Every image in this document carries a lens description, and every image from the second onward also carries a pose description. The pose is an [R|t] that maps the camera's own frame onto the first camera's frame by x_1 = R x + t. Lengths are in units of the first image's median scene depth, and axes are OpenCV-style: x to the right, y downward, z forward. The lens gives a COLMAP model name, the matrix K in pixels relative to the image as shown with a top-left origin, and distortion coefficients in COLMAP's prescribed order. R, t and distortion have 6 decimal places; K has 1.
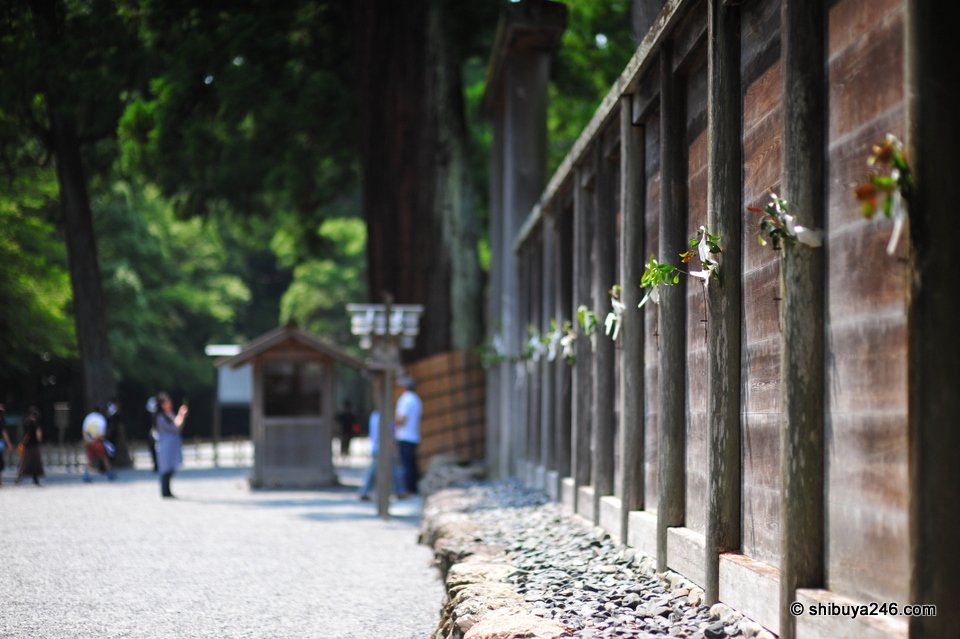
lens RADIAL K [[2343.4, 0, 480.0], [0, 2343.4, 319.5], [0, 0, 1]] dist [0.003879, 0.071759]
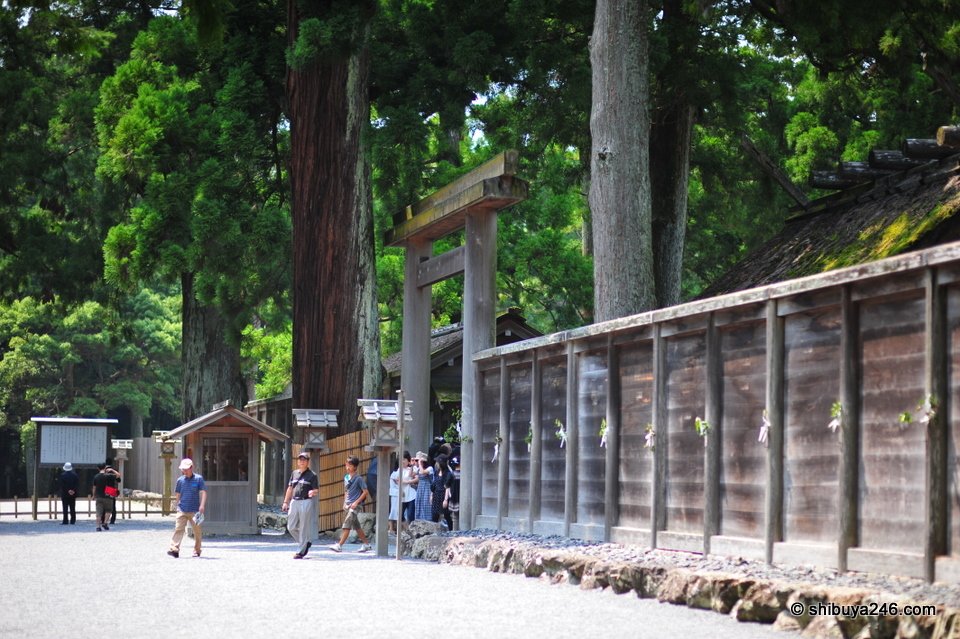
lens RADIAL K [[2316.6, 0, 480.0], [0, 2316.6, 319.5], [0, 0, 1]] dist [-0.049790, 0.099077]
pose [[0.983365, 0.024758, 0.179947, -0.233860], [-0.019741, 0.999366, -0.029616, -0.013668], [-0.180566, 0.025571, 0.983230, -0.322215]]
